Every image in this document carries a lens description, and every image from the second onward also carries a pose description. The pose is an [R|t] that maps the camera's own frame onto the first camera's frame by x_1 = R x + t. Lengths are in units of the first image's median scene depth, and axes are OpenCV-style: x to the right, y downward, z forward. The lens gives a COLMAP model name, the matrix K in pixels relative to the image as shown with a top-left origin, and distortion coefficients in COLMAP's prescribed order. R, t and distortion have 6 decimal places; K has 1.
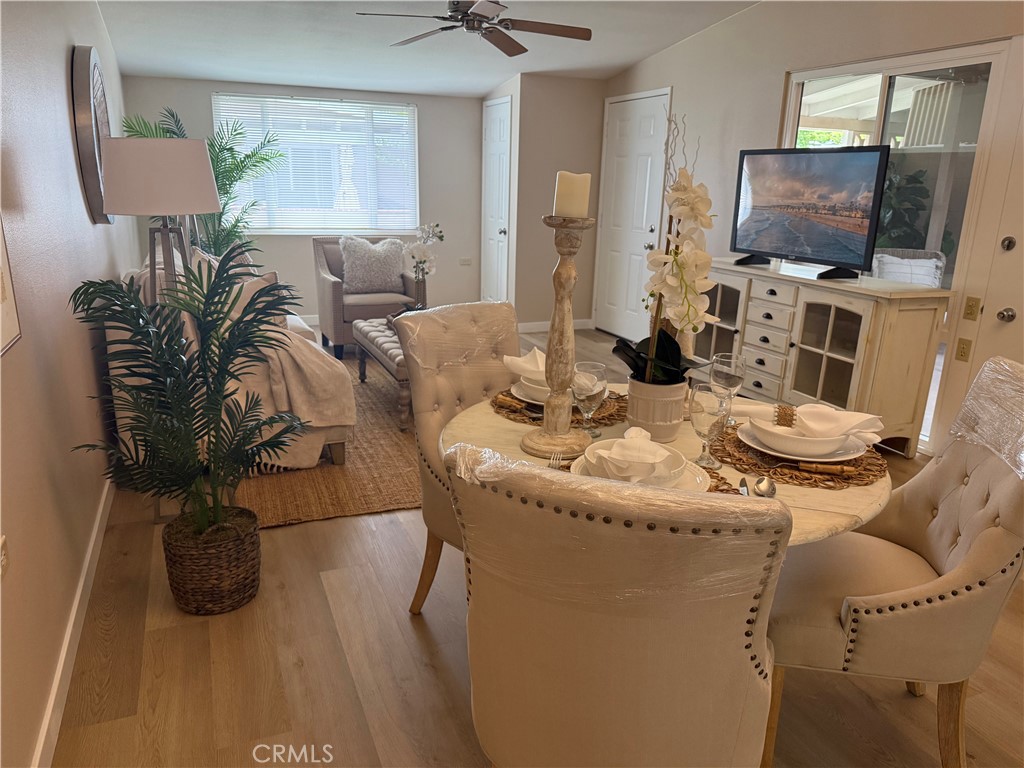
lens RADIAL K [[719.6, 0, 510.4], [0, 719.6, 387.3], [0, 0, 1]] dist [0.078382, -0.119046]
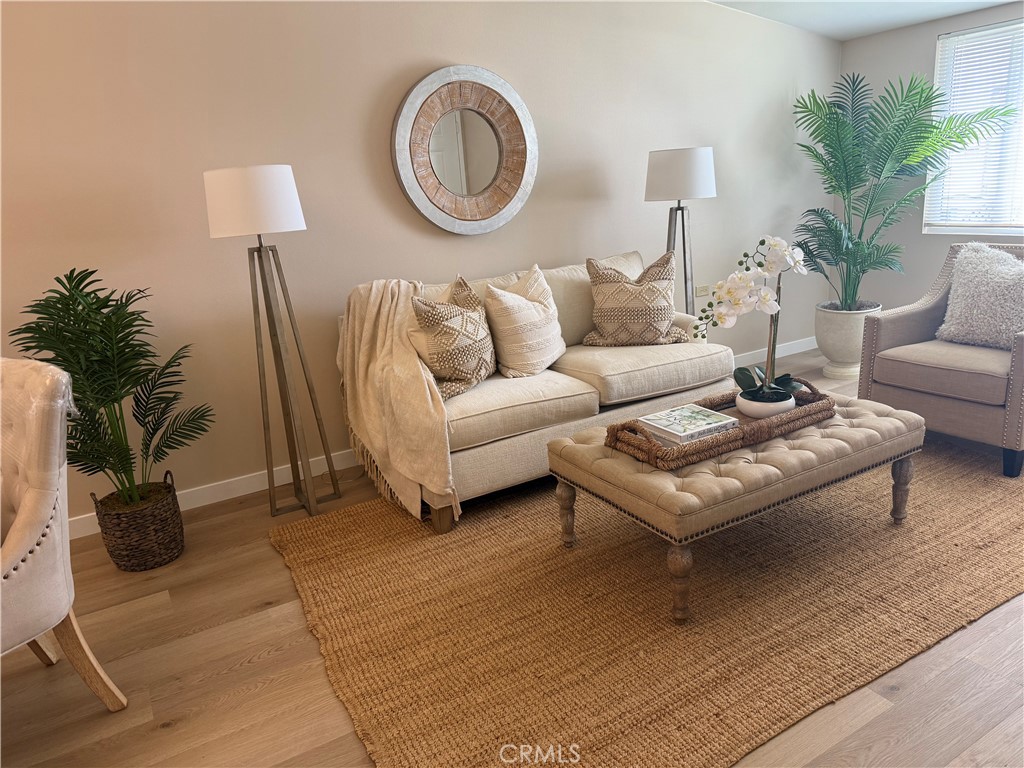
lens RADIAL K [[719.6, 0, 507.8], [0, 719.6, 379.2], [0, 0, 1]] dist [0.078382, -0.119046]
pose [[0.127564, 0.227849, -0.965304, 0.406836], [-0.197251, 0.959642, 0.200446, -0.186360], [0.972018, 0.164837, 0.167359, 0.694006]]
